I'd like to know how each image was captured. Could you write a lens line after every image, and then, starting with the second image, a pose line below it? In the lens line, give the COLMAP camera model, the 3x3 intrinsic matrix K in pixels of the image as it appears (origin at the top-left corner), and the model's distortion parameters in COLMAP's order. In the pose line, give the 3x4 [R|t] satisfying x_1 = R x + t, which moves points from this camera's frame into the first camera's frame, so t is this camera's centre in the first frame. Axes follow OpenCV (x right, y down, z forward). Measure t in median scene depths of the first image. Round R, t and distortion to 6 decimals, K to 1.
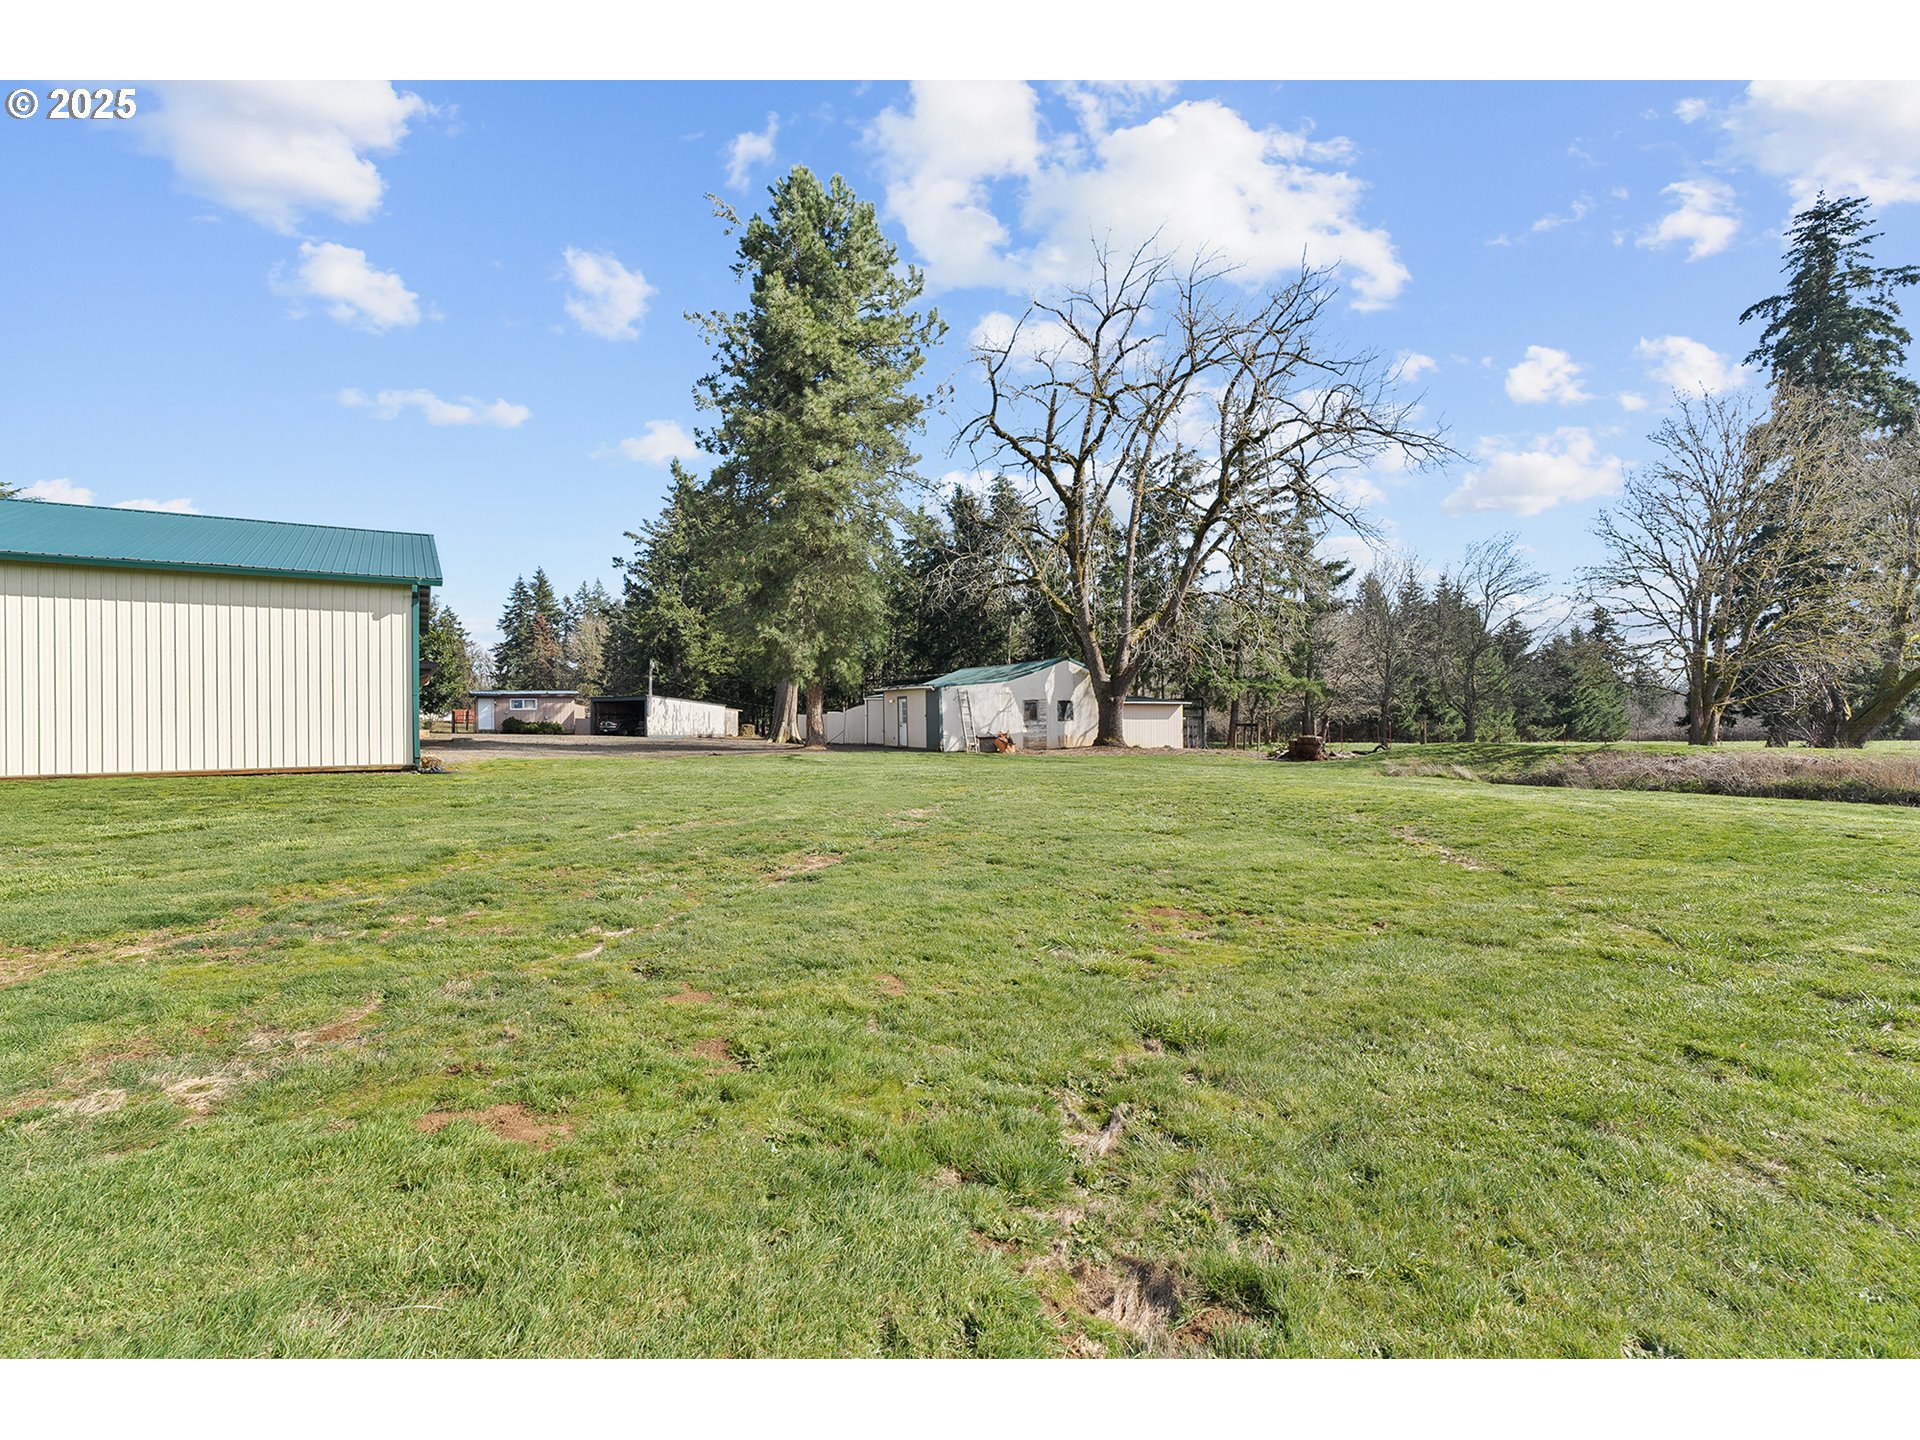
lens RADIAL K [[872.0, 0, 958.1], [0, 872.0, 719.1], [0, 0, 1]] dist [-0.044773, 0.016027]
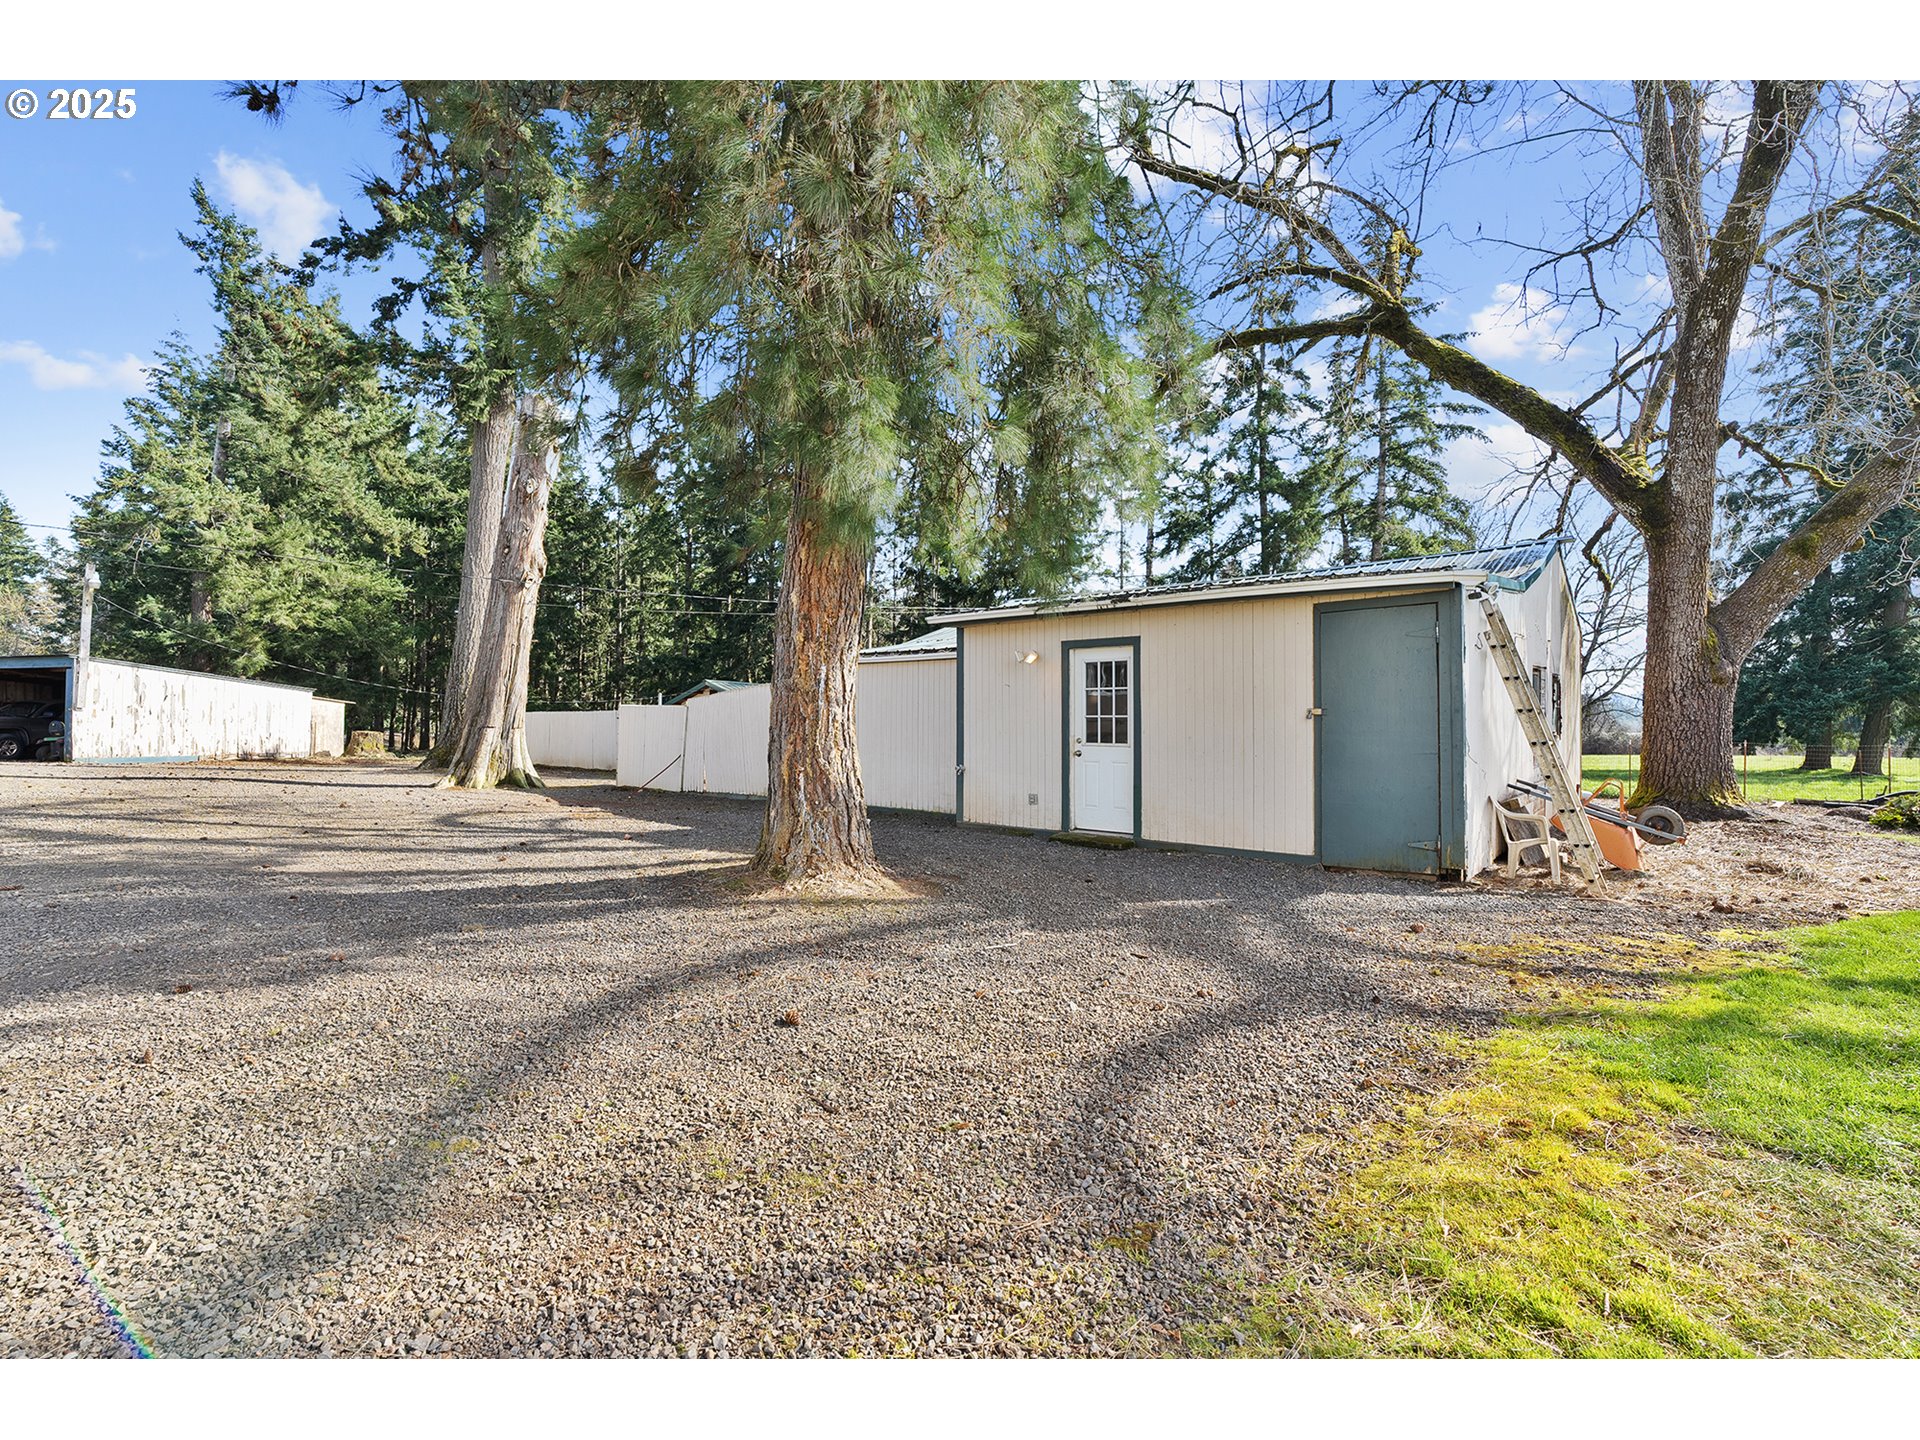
lens RADIAL K [[855.3, 0, 955.3], [0, 855.3, 729.1], [0, 0, 1]] dist [-0.031404, -0.000187]
pose [[0.928900, 0.004907, 0.370297, -0.111627], [-0.007075, 0.999965, 0.004495, 0.000489], [-0.370262, -0.006795, 0.928903, 0.444163]]
